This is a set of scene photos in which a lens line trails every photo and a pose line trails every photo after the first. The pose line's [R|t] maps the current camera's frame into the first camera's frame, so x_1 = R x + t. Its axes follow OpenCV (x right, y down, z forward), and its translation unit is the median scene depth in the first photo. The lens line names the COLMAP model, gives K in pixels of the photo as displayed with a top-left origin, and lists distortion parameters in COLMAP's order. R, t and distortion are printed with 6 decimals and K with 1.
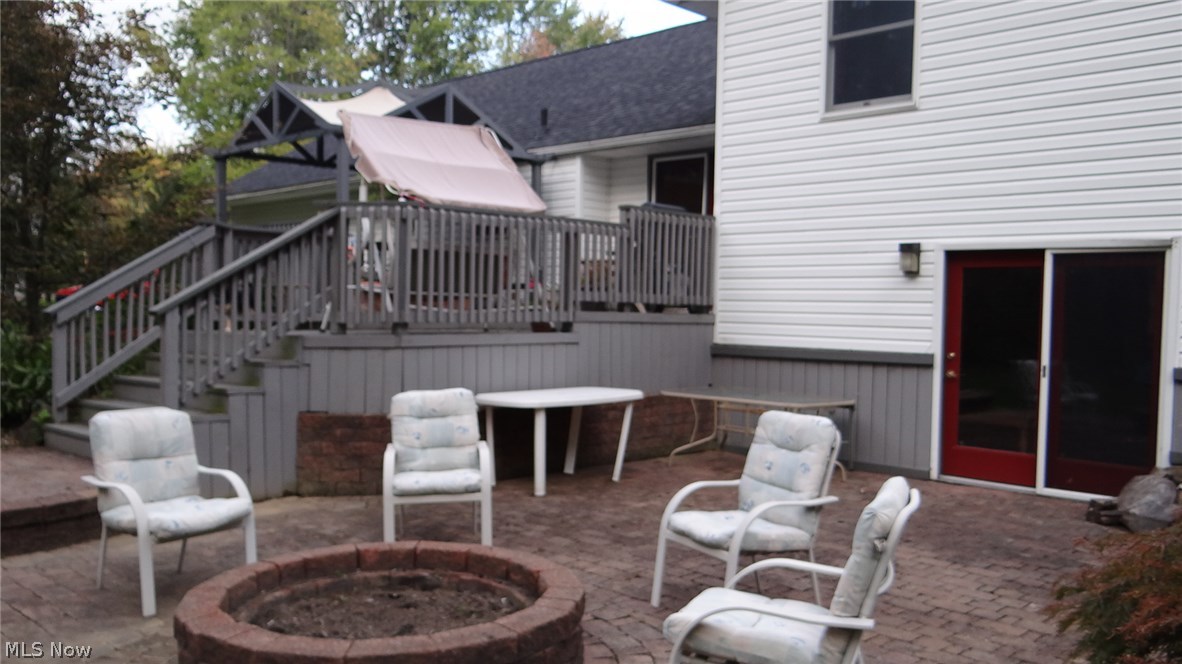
lens RADIAL K [[1041.0, 0, 591.0], [0, 1041.0, 332.0], [0, 0, 1]] dist [-0.009961, -0.004383]
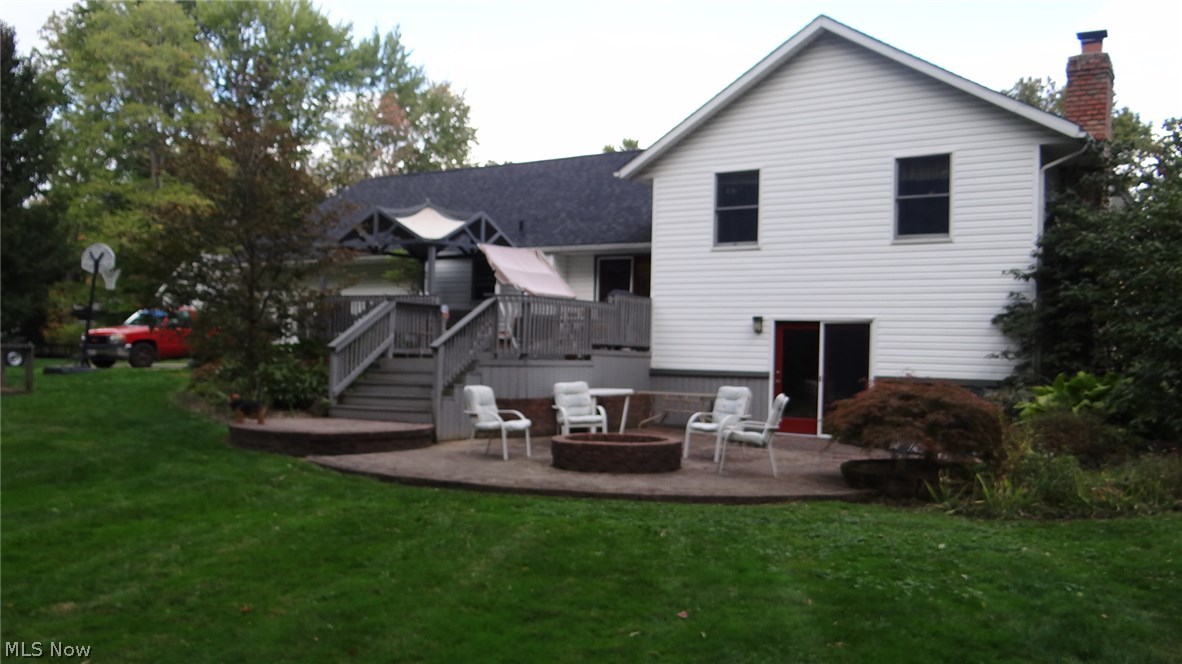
lens RADIAL K [[1041.0, 0, 591.0], [0, 1041.0, 332.0], [0, 0, 1]] dist [-0.009961, -0.004383]
pose [[0.981634, 0.011930, 0.190400, -0.382358], [-0.004135, 0.999139, -0.041281, 0.027730], [-0.190728, 0.039735, 0.980838, -0.885342]]
